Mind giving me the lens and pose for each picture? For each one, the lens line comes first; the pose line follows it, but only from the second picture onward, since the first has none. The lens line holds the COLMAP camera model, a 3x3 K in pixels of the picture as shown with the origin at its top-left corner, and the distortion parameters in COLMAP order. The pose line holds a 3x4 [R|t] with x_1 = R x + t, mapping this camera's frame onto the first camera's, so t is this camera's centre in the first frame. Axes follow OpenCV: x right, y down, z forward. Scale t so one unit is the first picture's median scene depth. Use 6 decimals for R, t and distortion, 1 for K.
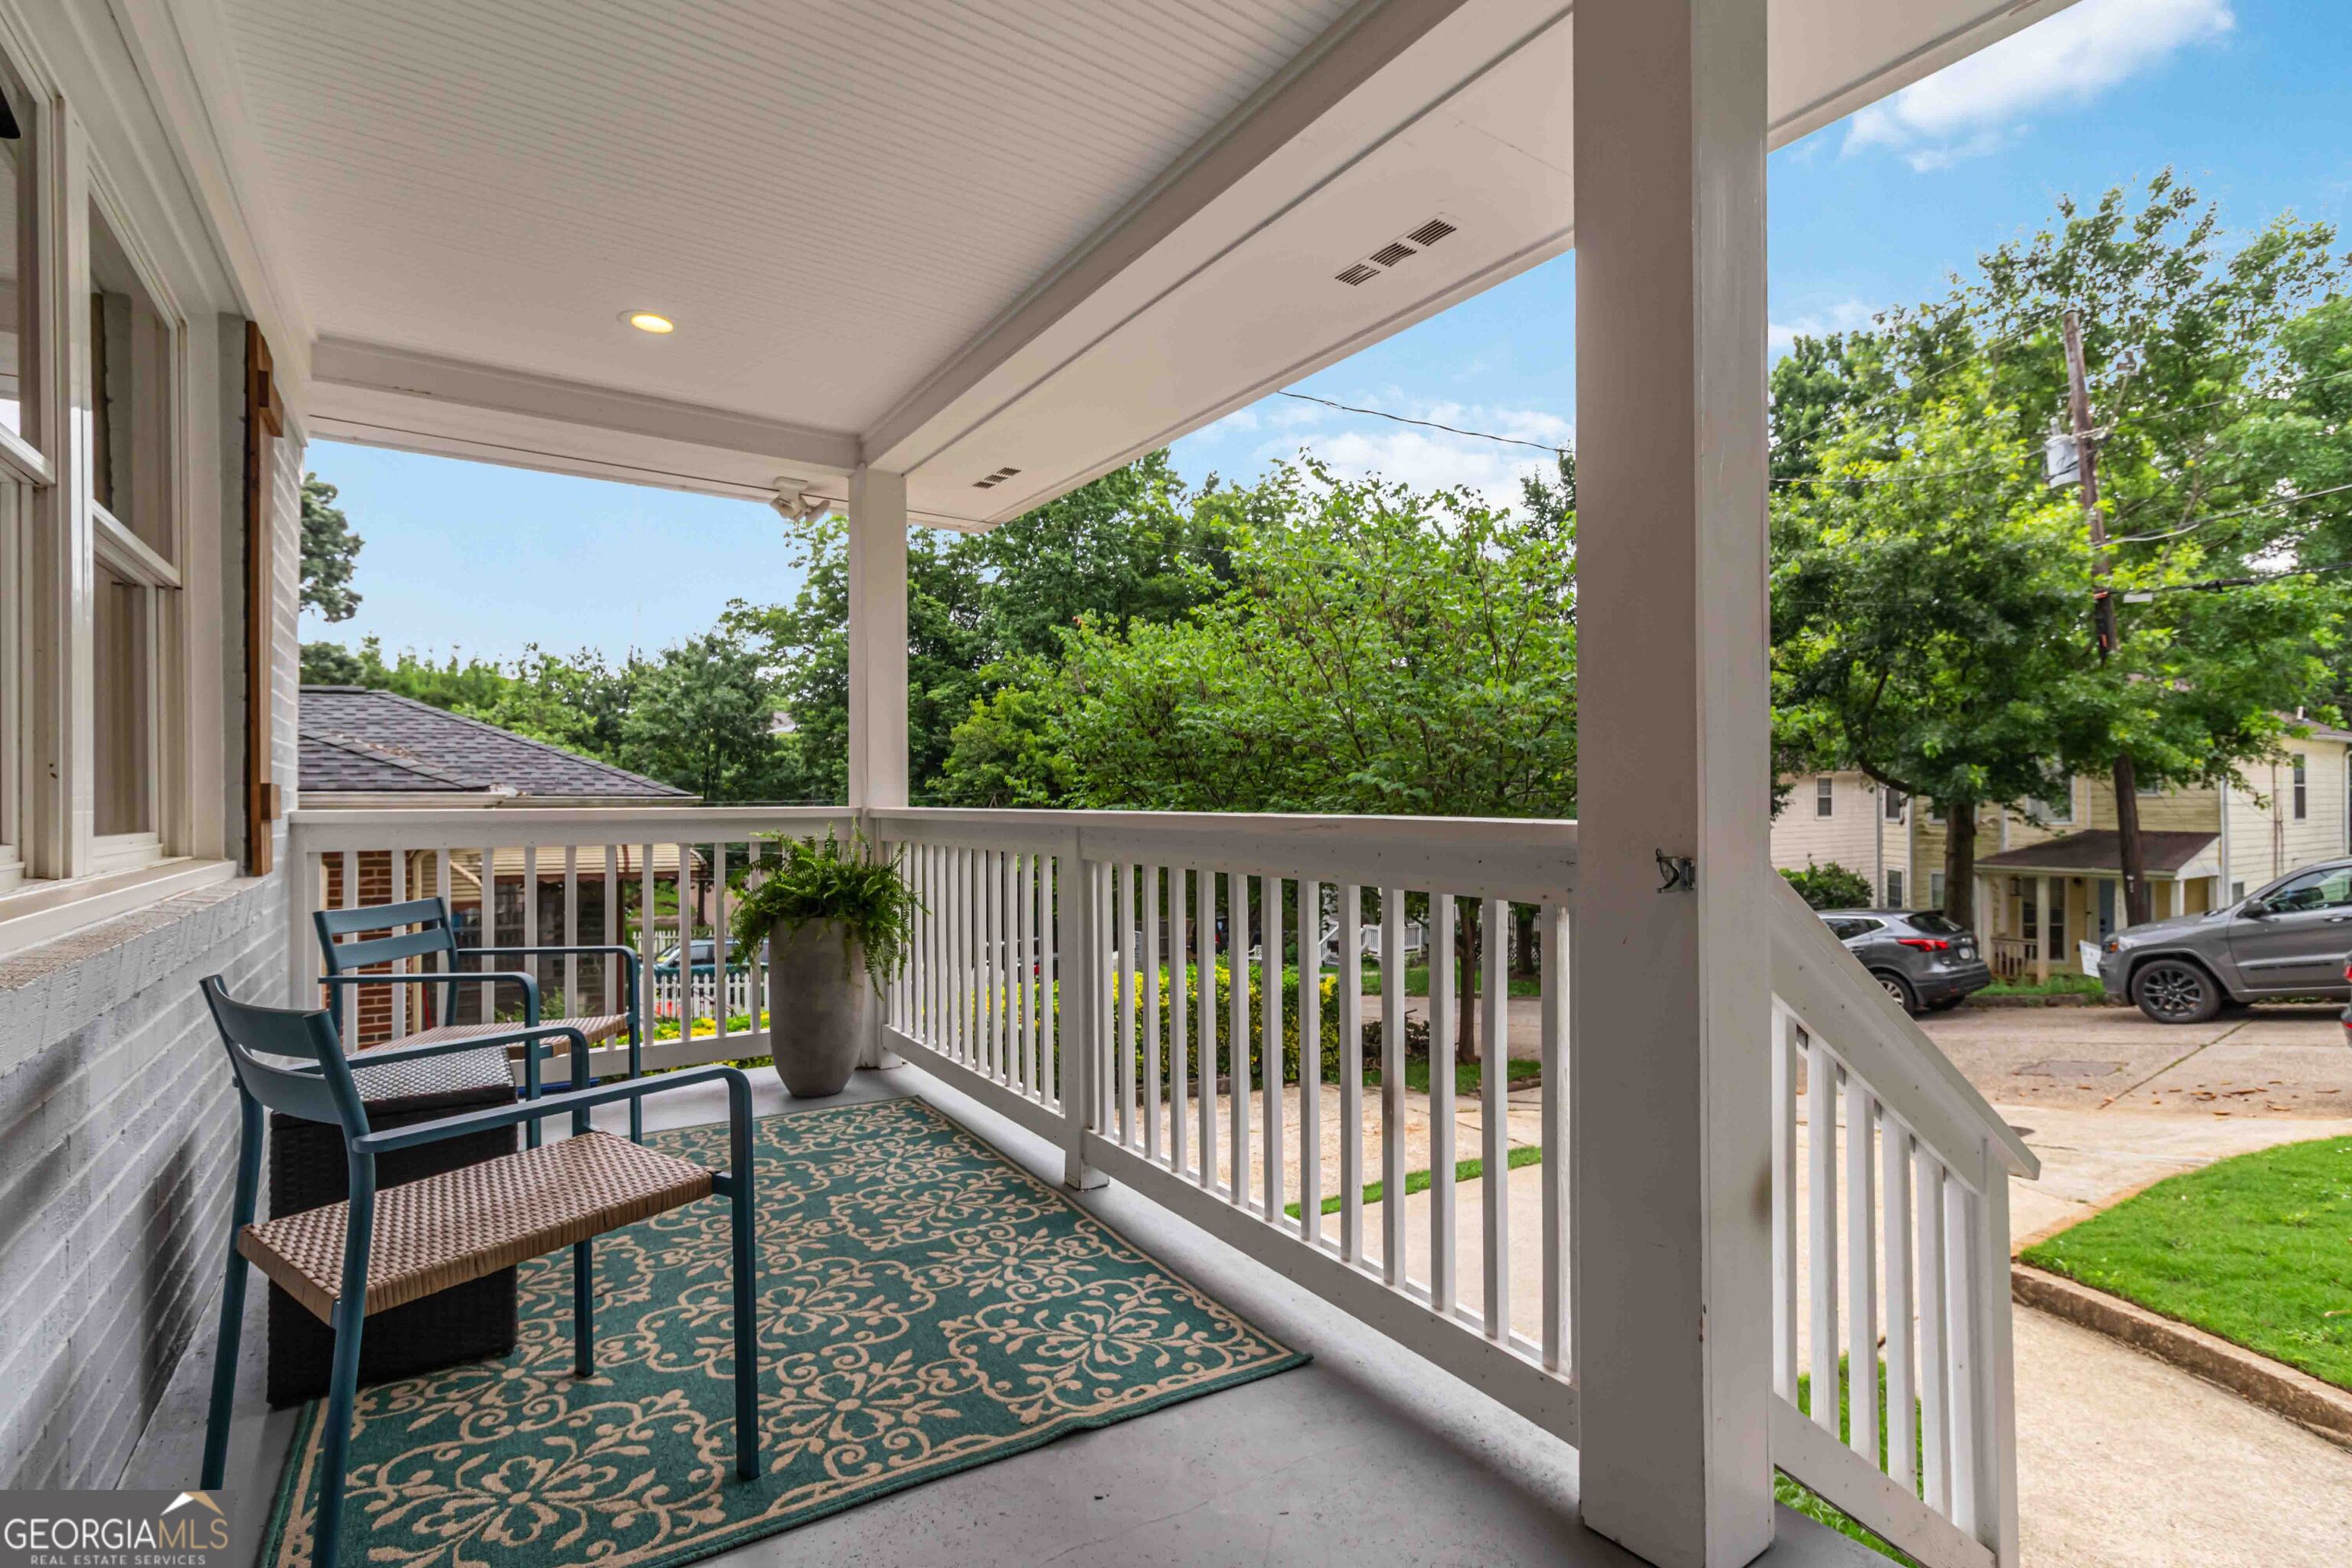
lens RADIAL K [[1107.0, 0, 1167.6], [0, 1107.0, 786.4], [0, 0, 1]] dist [-0.001391, 0.001313]
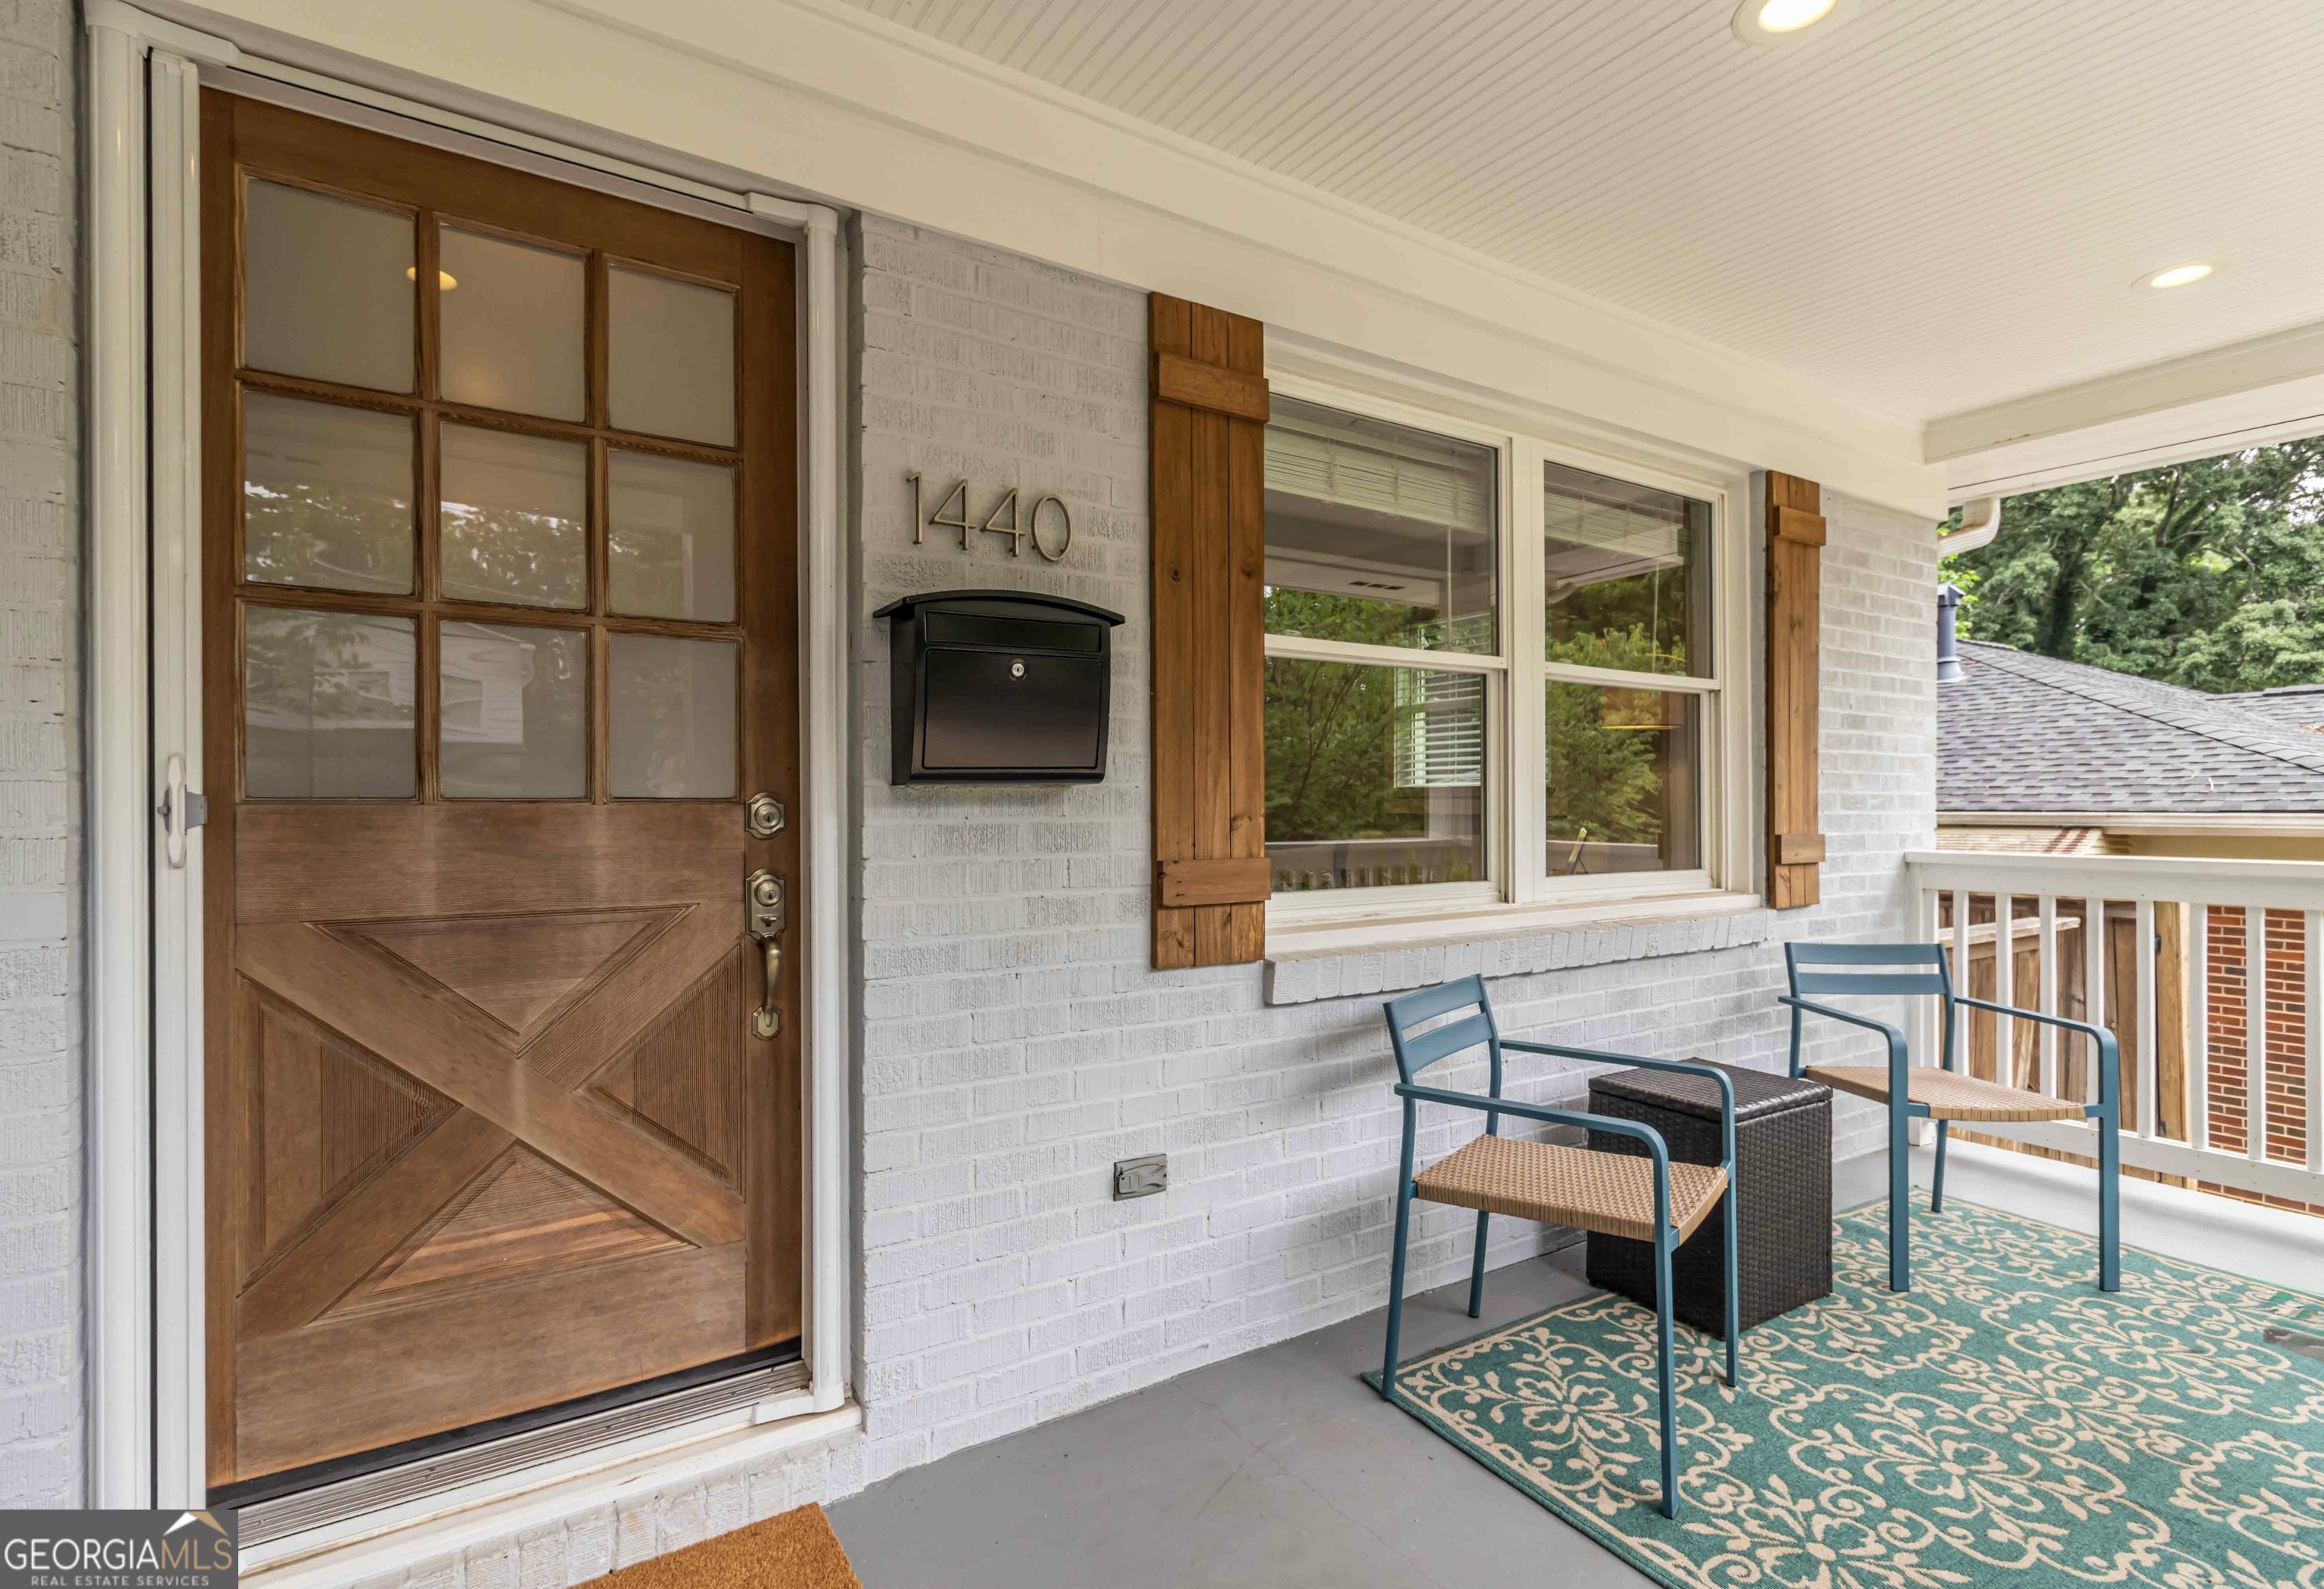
lens RADIAL K [[1138.7, 0, 1226.0], [0, 1138.7, 807.1], [0, 0, 1]] dist [-0.000964, -0.000474]
pose [[0.016614, 0.011635, -0.999794, 0.545516], [0.011428, 0.999865, 0.011826, -0.067360], [0.999797, -0.011622, 0.016479, 0.417614]]
